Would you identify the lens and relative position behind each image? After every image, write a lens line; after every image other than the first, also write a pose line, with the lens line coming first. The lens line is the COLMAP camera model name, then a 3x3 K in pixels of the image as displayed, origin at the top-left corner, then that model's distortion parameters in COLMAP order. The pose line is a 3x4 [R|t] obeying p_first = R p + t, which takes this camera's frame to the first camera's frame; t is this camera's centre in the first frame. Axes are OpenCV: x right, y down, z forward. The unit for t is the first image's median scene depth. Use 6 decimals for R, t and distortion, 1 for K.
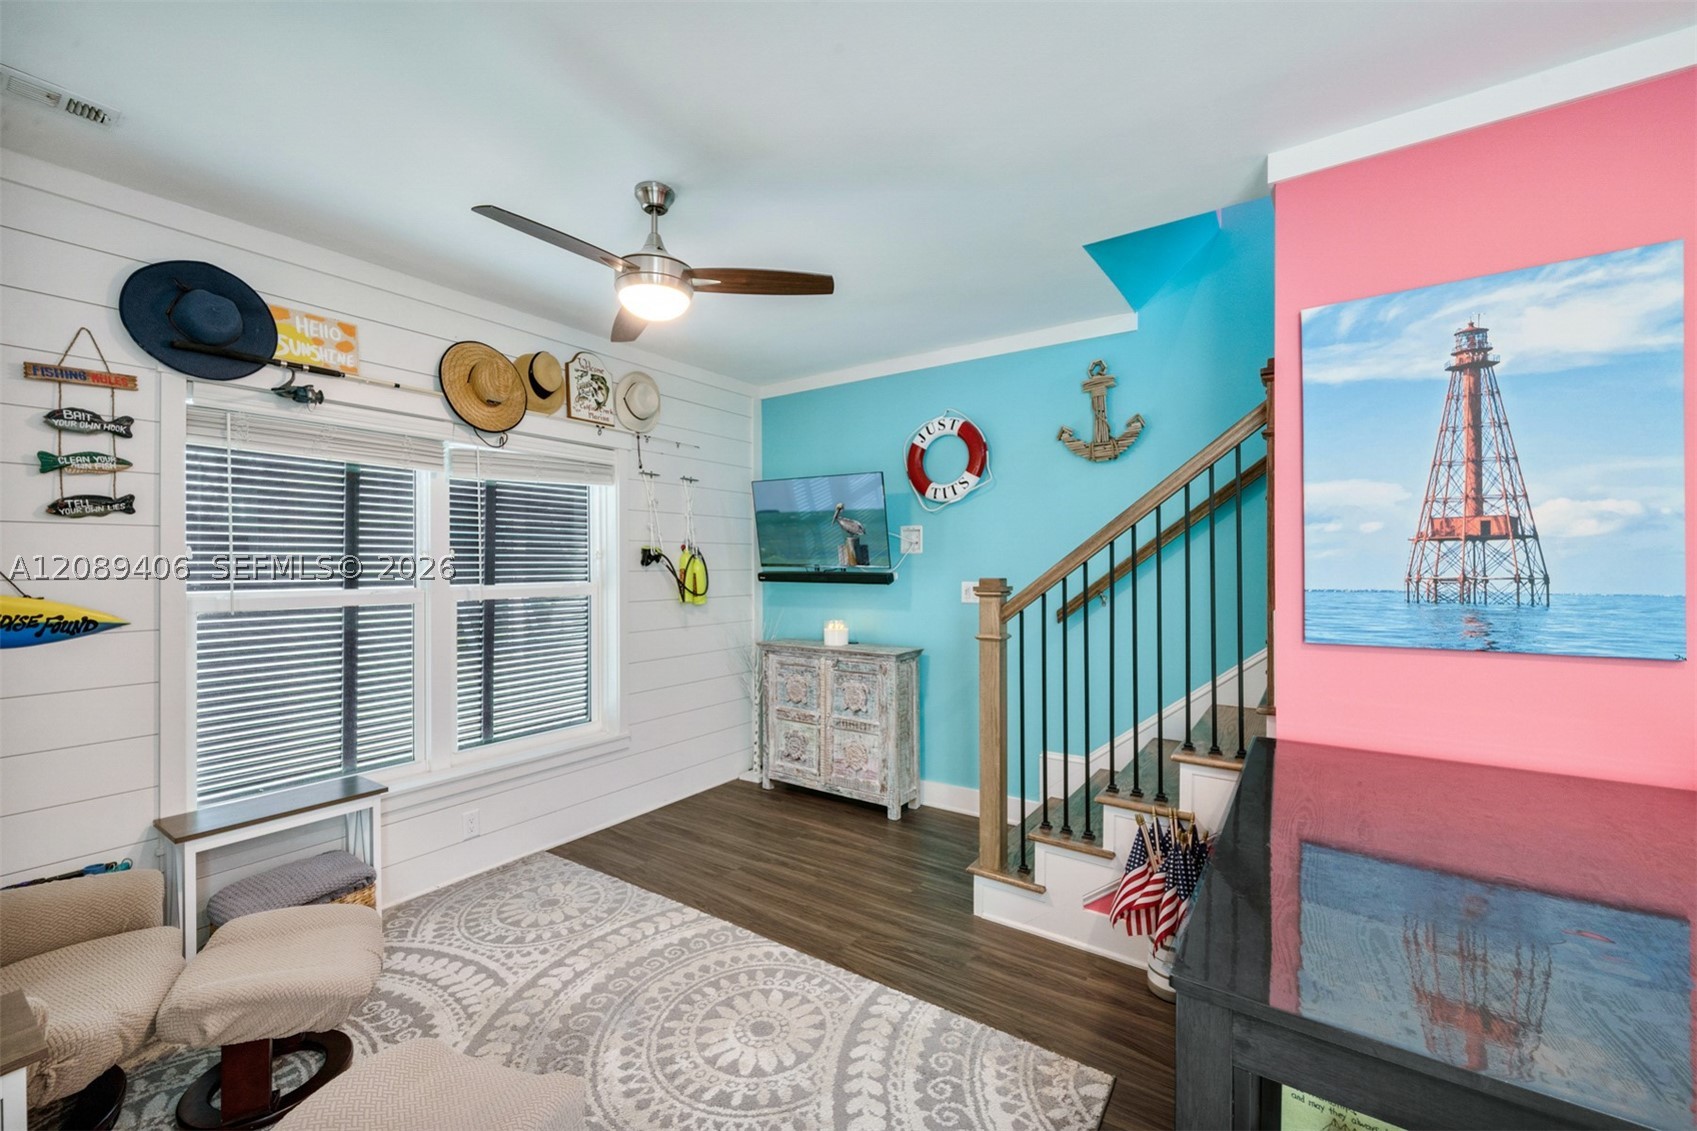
lens RADIAL K [[685.0, 0, 839.7], [0, 685.0, 567.4], [0, 0, 1]] dist [0.000457, 0.000115]
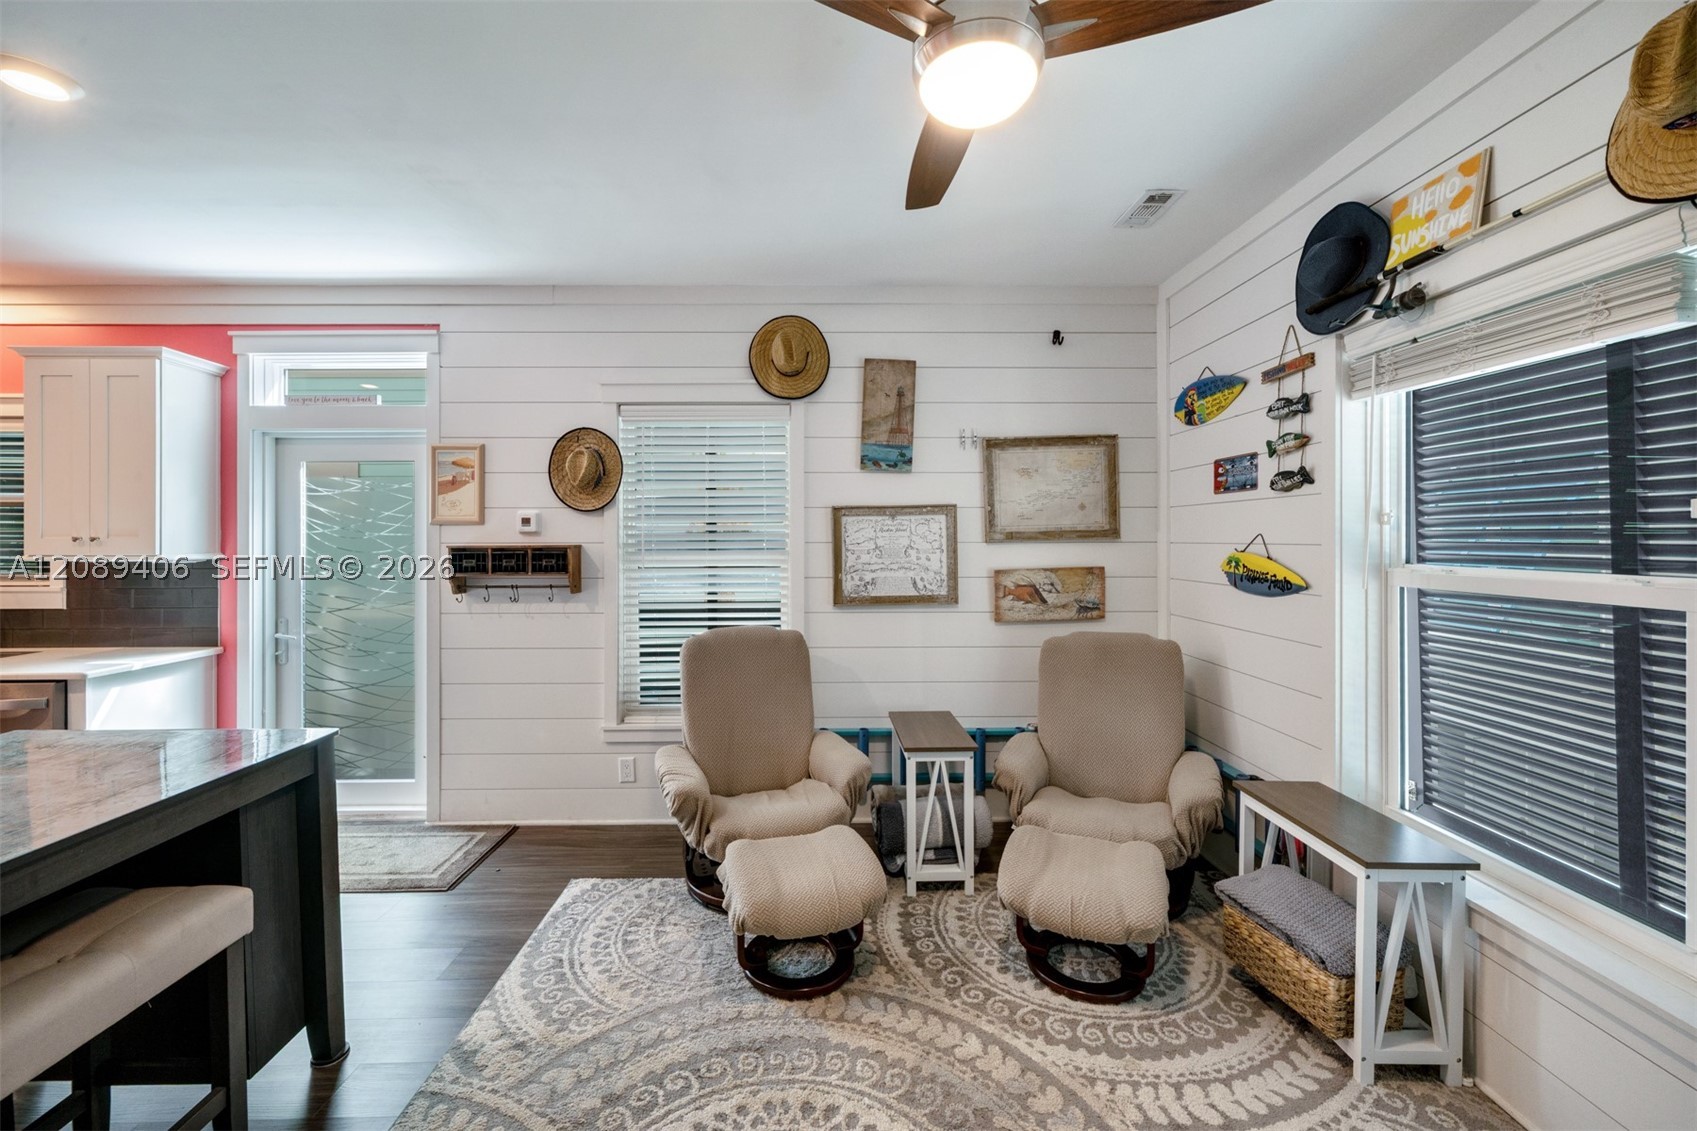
lens RADIAL K [[696.1, 0, 837.9], [0, 696.1, 536.0], [0, 0, 1]] dist [-0.000083, -0.000091]
pose [[-0.804116, 0.005145, -0.594450, 0.179550], [0.004865, 0.999986, 0.002075, -0.002922], [0.594452, -0.001224, -0.804130, 1.340828]]
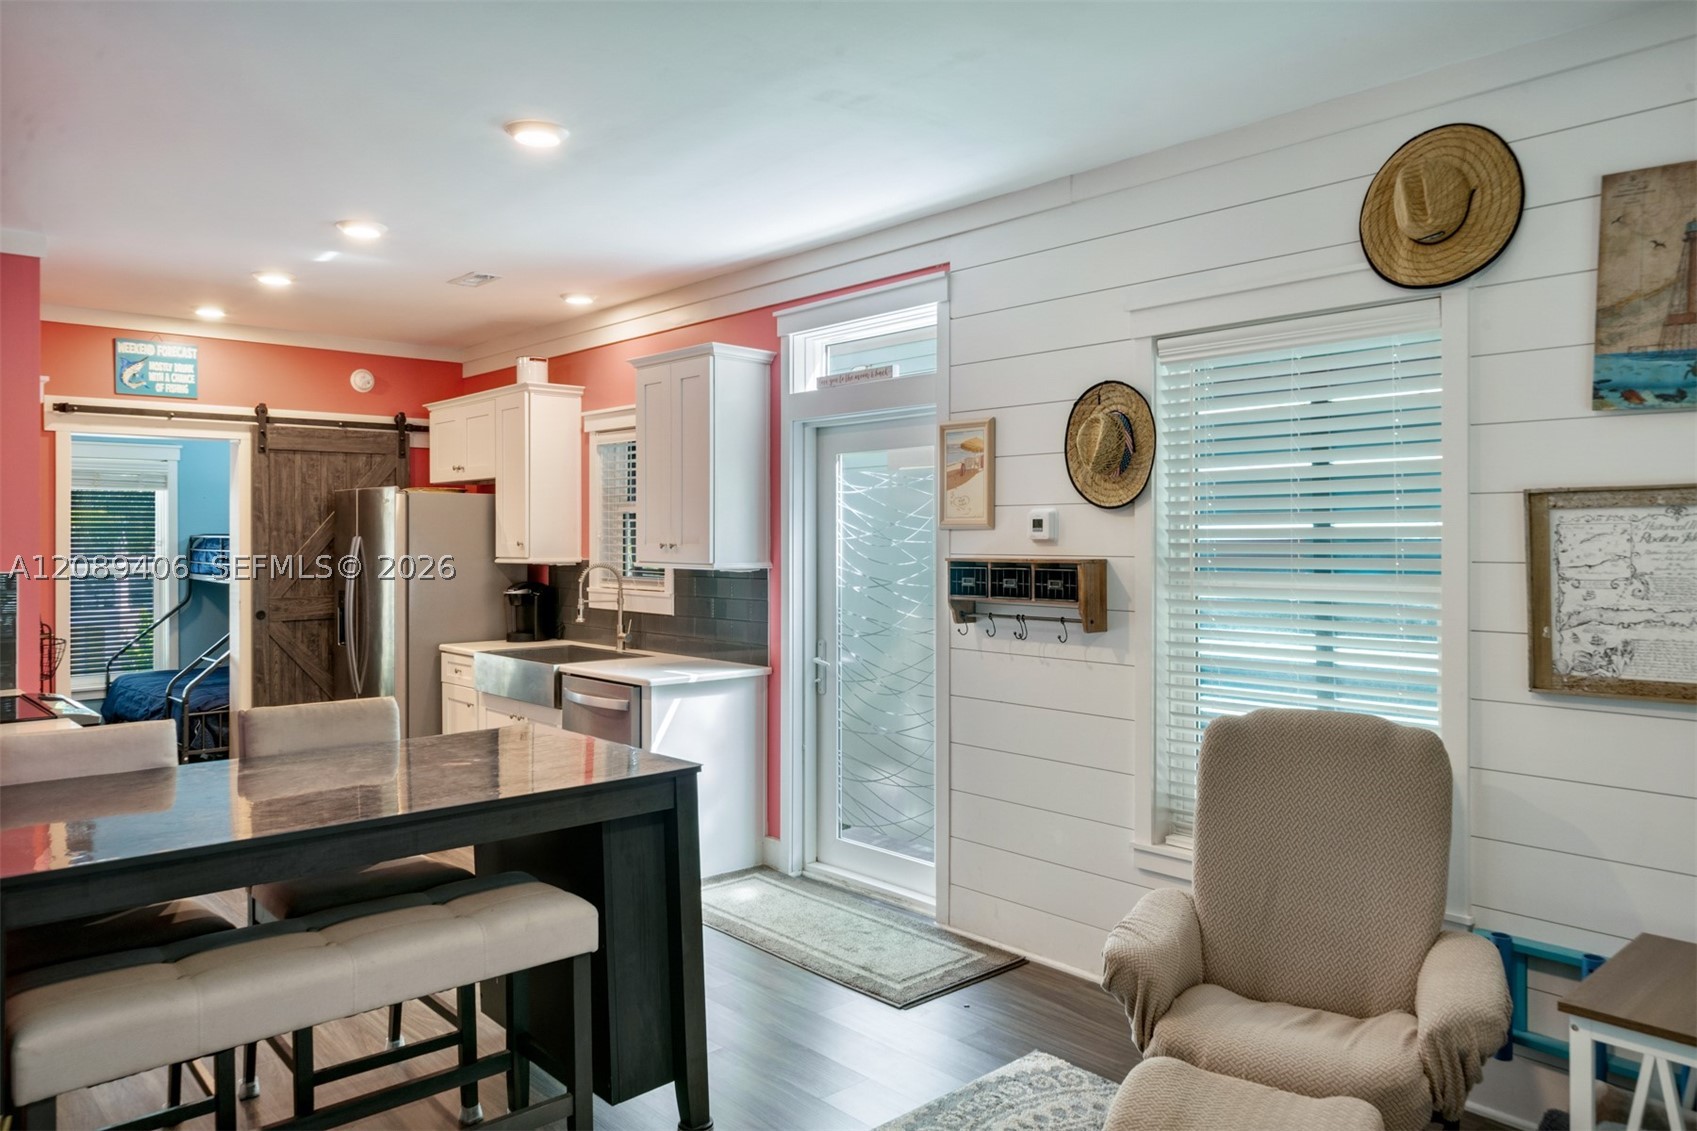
lens RADIAL K [[1190.4, 0, 851.9], [0, 1190.4, 527.4], [0, 0, 1]] dist [0.005159, 0.002225]
pose [[-0.974212, 0.006006, 0.225555, -0.250024], [0.004501, 0.999964, -0.007185, -0.016604], [-0.225590, -0.005985, -0.974204, 1.513635]]
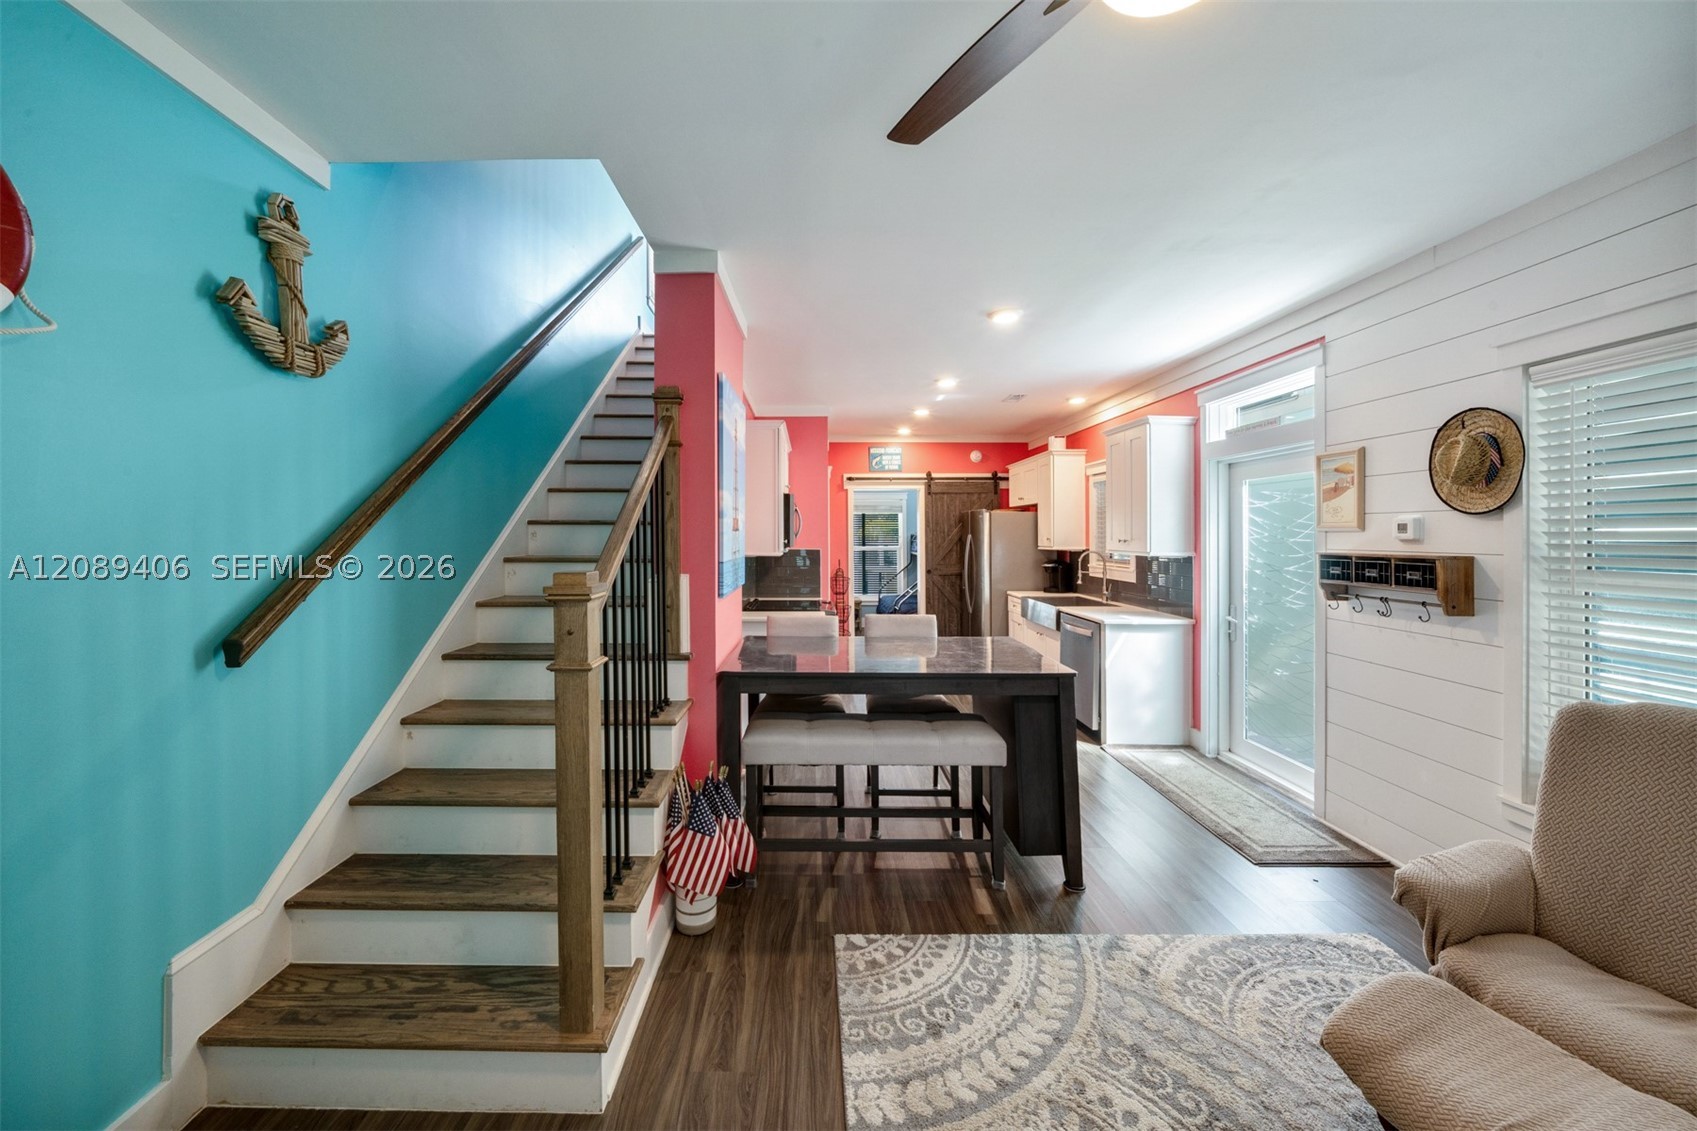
lens RADIAL K [[619.5, 0, 807.2], [0, 619.5, 532.2], [0, 0, 1]] dist [0.000241, 0.000161]
pose [[-0.561167, 0.003833, 0.827694, -0.438012], [0.000346, 0.999990, -0.004396, -0.018750], [-0.827703, -0.002181, -0.561163, 1.344249]]
